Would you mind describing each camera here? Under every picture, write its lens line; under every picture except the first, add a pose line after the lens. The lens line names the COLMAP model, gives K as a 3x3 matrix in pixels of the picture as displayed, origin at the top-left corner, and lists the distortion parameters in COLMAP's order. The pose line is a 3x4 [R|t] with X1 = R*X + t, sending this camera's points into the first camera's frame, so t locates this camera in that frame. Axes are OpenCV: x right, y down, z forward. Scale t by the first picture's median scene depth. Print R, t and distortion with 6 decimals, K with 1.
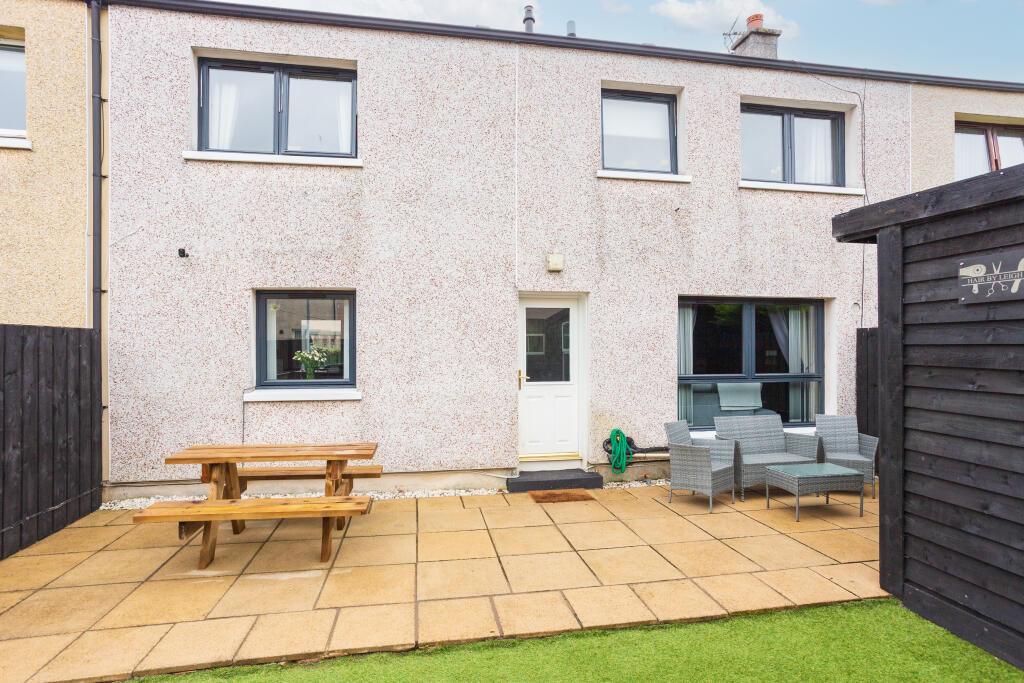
lens RADIAL K [[494.3, 0, 488.7], [0, 494.3, 342.2], [0, 0, 1]] dist [-0.030633, 0.021397]
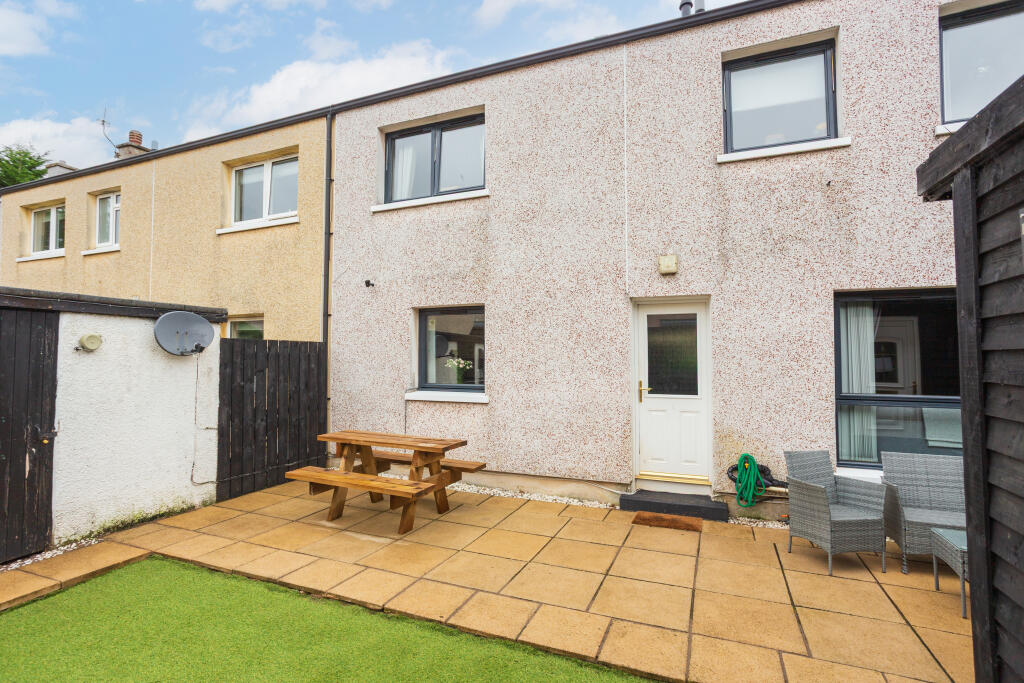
lens RADIAL K [[494.3, 0, 514.6], [0, 494.3, 338.6], [0, 0, 1]] dist [-0.030633, 0.021397]
pose [[0.852550, -0.014715, -0.522439, 0.382963], [-0.002341, 0.999486, -0.031971, 0.006487], [0.522641, 0.028480, 0.852077, 0.078010]]
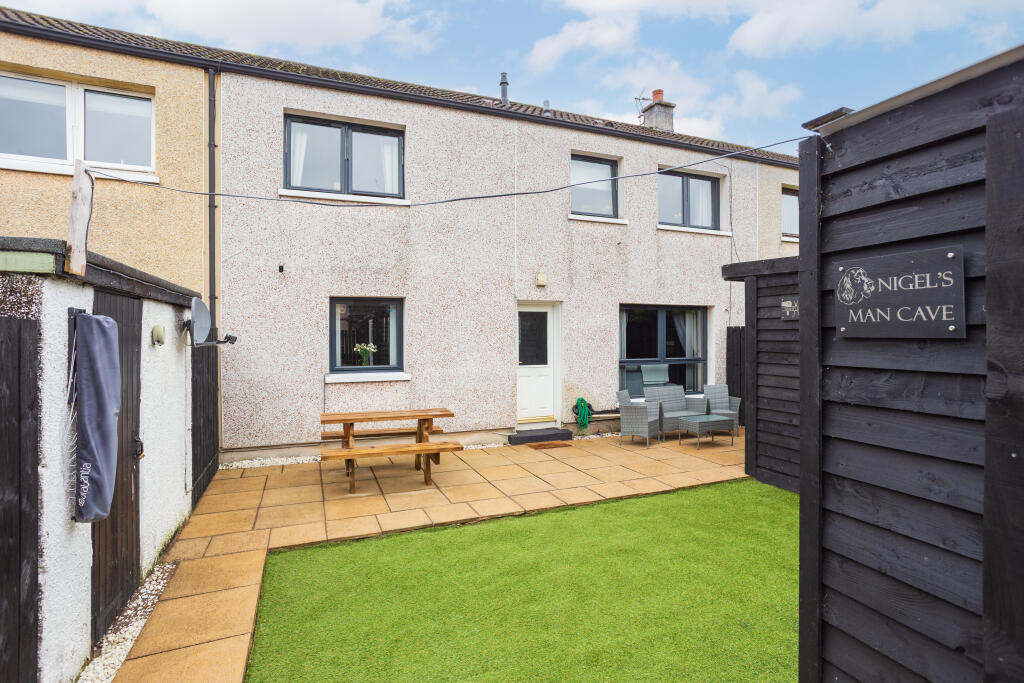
lens RADIAL K [[494.3, 0, 501.8], [0, 494.3, 332.4], [0, 0, 1]] dist [-0.030633, 0.021397]
pose [[0.971842, 0.001358, 0.235630, -0.332925], [-0.002011, 0.999995, 0.002534, -0.017344], [-0.235625, -0.002936, 0.971840, -0.364457]]
